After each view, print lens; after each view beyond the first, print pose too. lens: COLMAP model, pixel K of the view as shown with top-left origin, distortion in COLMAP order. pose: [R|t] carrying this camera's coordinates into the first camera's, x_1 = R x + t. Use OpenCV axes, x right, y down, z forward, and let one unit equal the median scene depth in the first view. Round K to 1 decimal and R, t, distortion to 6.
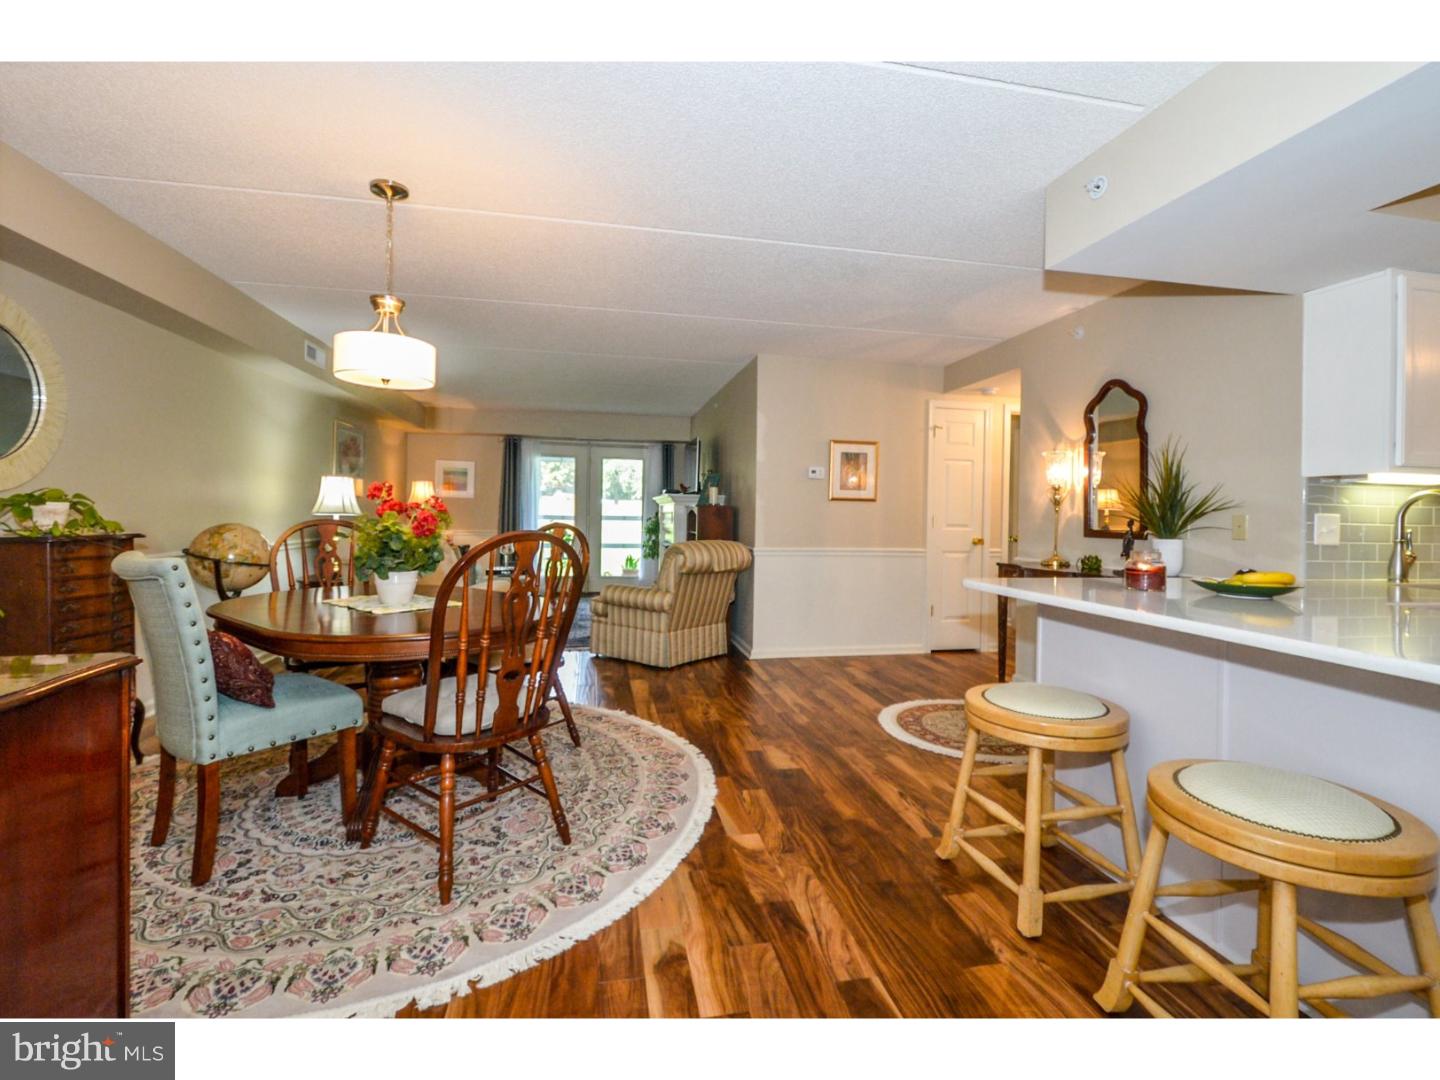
lens RADIAL K [[657.2, 0, 720.0], [0, 657.2, 540.0], [0, 0, 1]] dist [-0.000763, -0.000570]
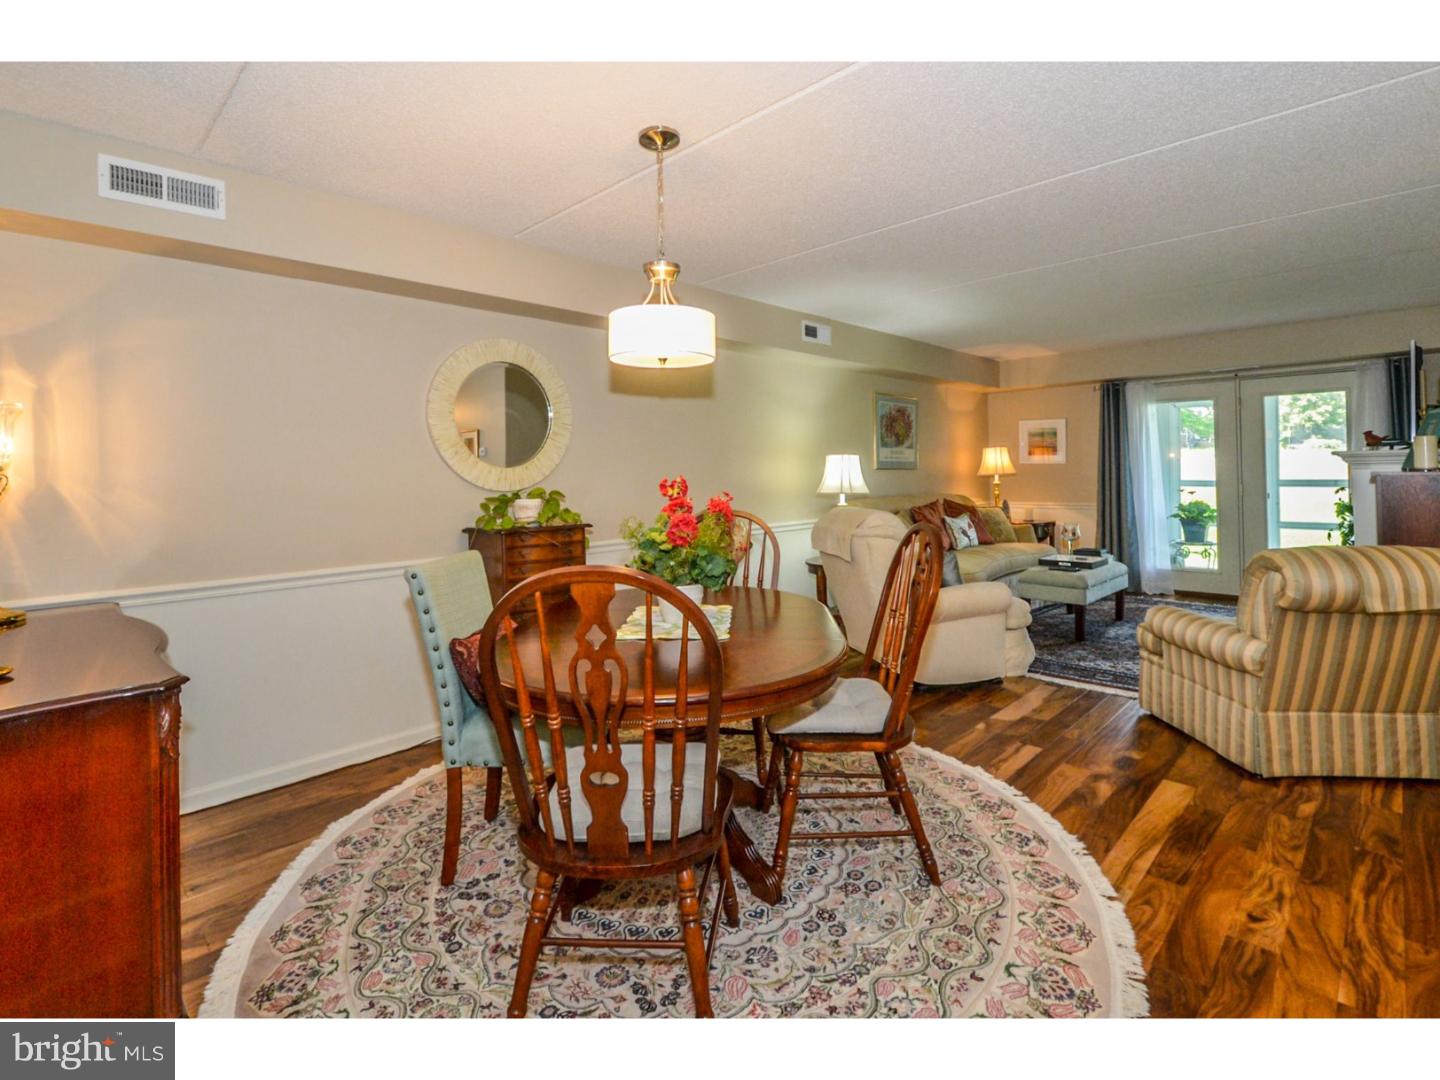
lens RADIAL K [[683.8, 0, 720.9], [0, 683.8, 472.1], [0, 0, 1]] dist [-0.000584, -0.000158]
pose [[0.563324, -0.024152, -0.825883, 0.145094], [-0.007986, 0.999367, -0.034672, -0.035671], [0.826197, 0.026127, 0.562775, 0.307456]]
